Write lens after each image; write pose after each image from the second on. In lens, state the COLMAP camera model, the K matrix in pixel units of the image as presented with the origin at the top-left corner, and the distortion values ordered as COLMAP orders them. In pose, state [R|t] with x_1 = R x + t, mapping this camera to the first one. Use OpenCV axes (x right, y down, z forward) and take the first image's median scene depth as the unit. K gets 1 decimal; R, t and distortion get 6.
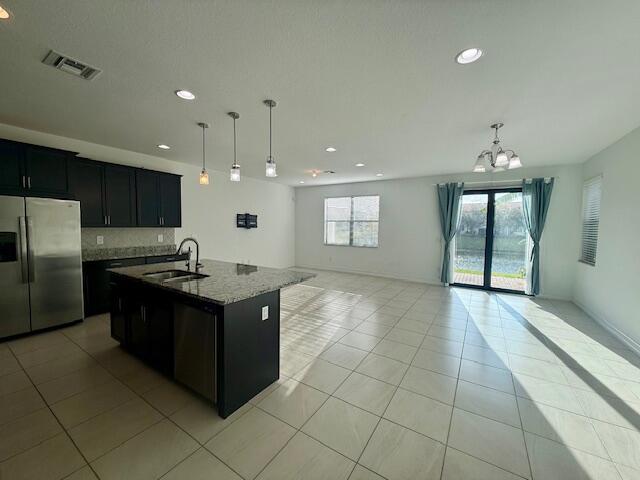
lens RADIAL K [[253.9, 0, 322.4], [0, 253.9, 239.0], [0, 0, 1]] dist [-0.001974, 0.000159]
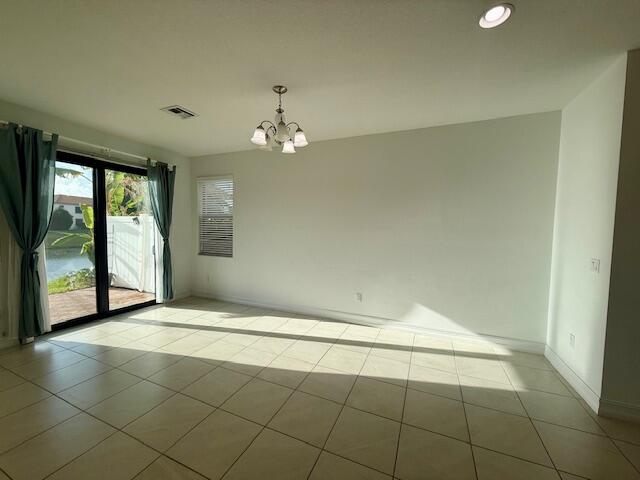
lens RADIAL K [[253.9, 0, 317.4], [0, 253.9, 243.2], [0, 0, 1]] dist [-0.001974, 0.000159]
pose [[-0.154619, -0.082933, 0.984487, -0.054715], [0.031179, 0.995565, 0.088763, -0.025626], [-0.987482, 0.044420, -0.151347, 0.486978]]
